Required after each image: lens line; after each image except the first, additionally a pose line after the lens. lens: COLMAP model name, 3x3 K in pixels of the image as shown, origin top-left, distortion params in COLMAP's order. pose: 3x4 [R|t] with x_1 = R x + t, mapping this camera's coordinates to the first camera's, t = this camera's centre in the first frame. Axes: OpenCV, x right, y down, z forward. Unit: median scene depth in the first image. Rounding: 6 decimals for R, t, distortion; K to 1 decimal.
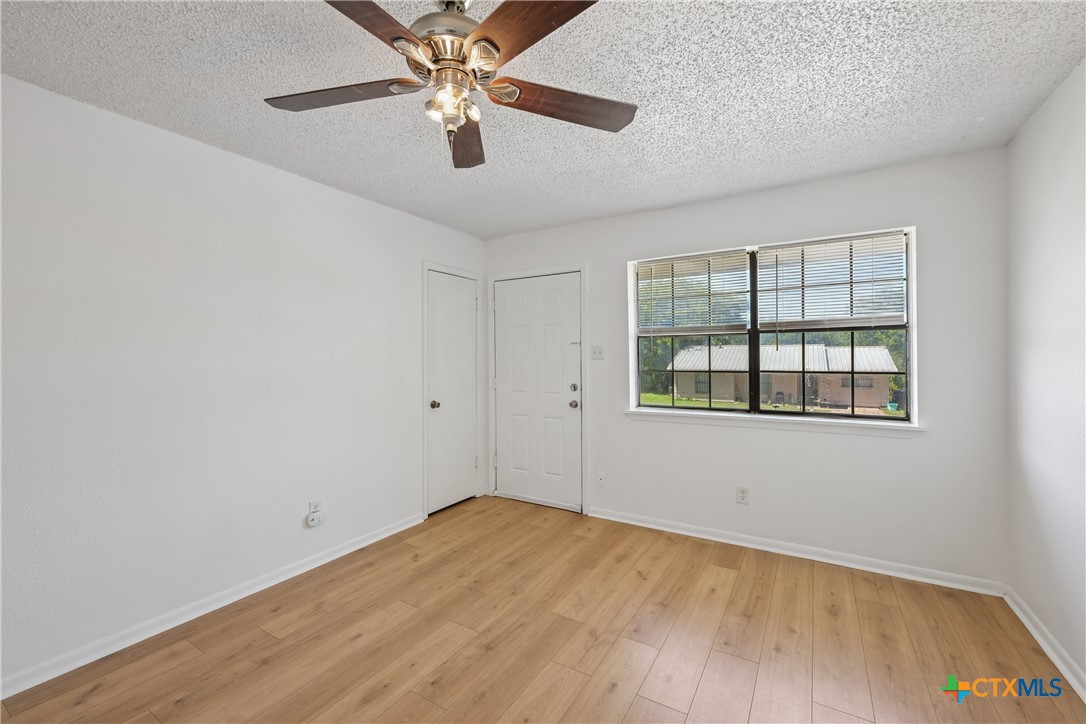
lens RADIAL K [[451.0, 0, 543.4], [0, 451.0, 355.4], [0, 0, 1]] dist [-0.001935, 0.000700]
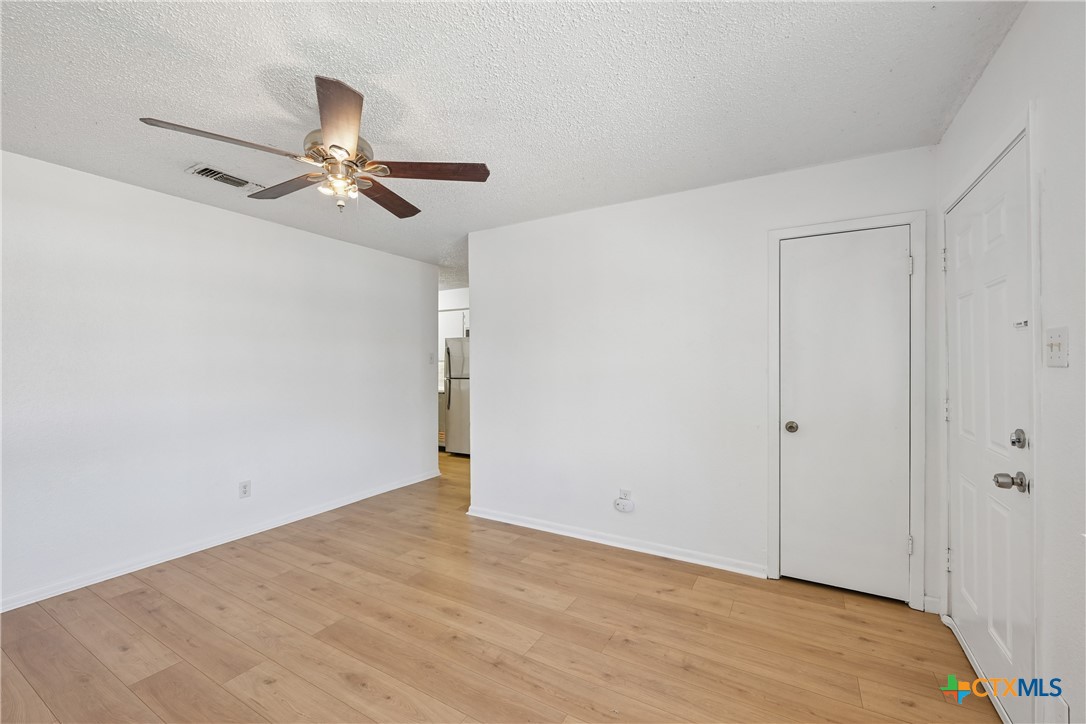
lens RADIAL K [[451.0, 0, 545.7], [0, 451.0, 360.3], [0, 0, 1]] dist [-0.001935, 0.000700]
pose [[0.014588, 0.003409, -0.999888, 0.620862], [0.007394, 0.999966, 0.003517, -0.001018], [0.999866, -0.007445, 0.014562, 0.810711]]
